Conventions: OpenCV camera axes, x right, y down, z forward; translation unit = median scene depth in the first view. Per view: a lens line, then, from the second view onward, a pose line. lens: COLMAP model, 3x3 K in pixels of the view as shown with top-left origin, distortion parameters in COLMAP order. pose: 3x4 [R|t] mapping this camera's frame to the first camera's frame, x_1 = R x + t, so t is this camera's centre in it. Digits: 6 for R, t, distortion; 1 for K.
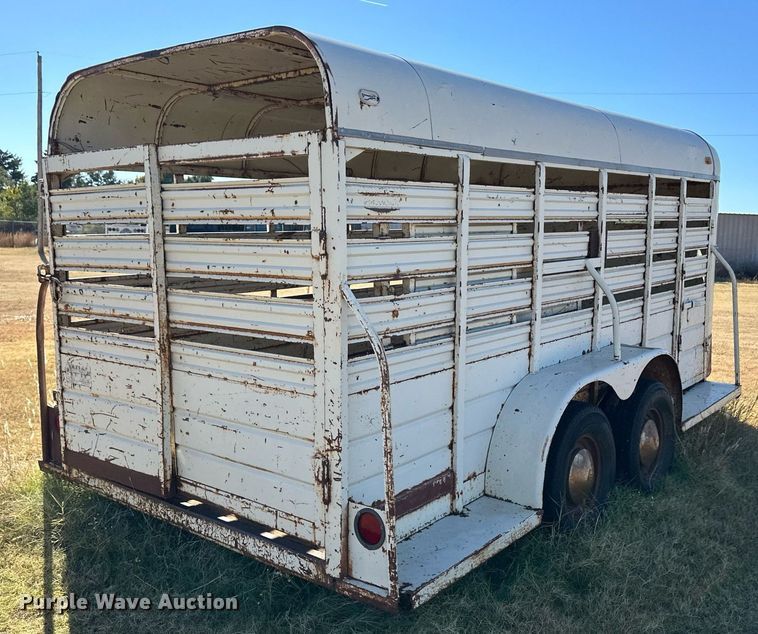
lens RADIAL K [[751.3, 0, 381.5], [0, 751.3, 319.7], [0, 0, 1]] dist [0.093141, 0.000000]
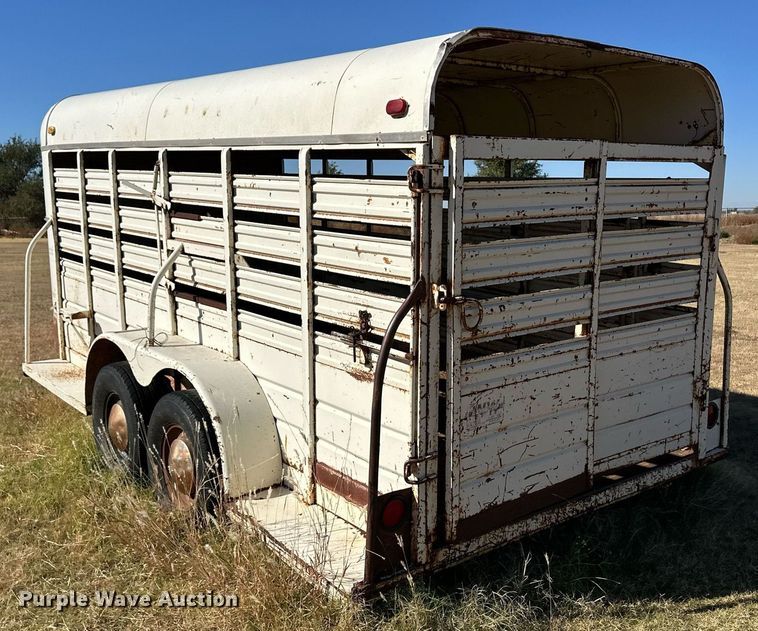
lens RADIAL K [[804.5, 0, 419.7], [0, 804.5, 314.4], [0, 0, 1]] dist [0.138789, 0.000000]
pose [[0.184322, -0.162258, 0.969380, -1.417367], [0.113917, 0.983159, 0.142904, -0.185623], [-0.976242, 0.084089, 0.199701, 1.040466]]
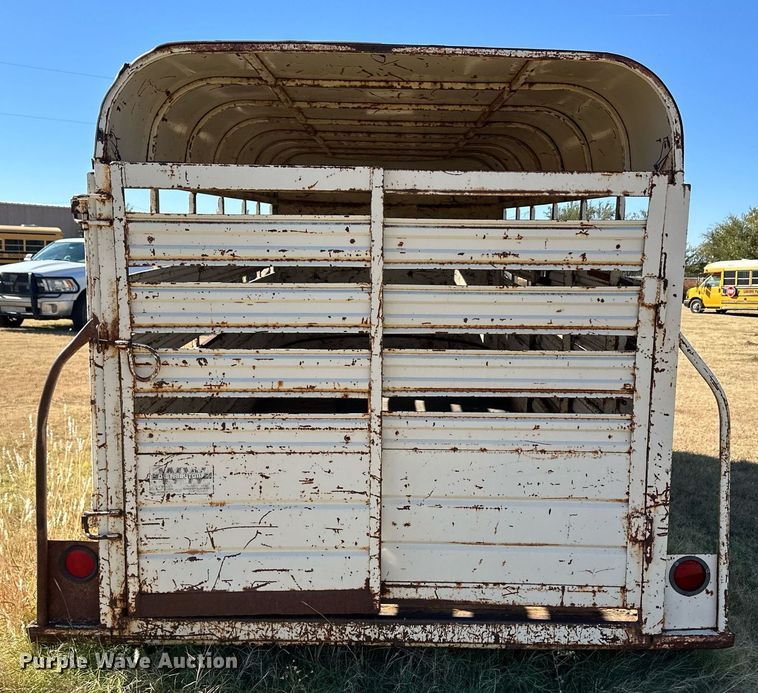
lens RADIAL K [[817.8, 0, 398.7], [0, 817.8, 346.4], [0, 0, 1]] dist [0.088005, 0.000000]
pose [[0.765585, -0.078435, 0.638535, -0.837713], [0.062781, 0.996911, 0.047184, -0.085171], [-0.640264, 0.003964, 0.768145, 0.343921]]
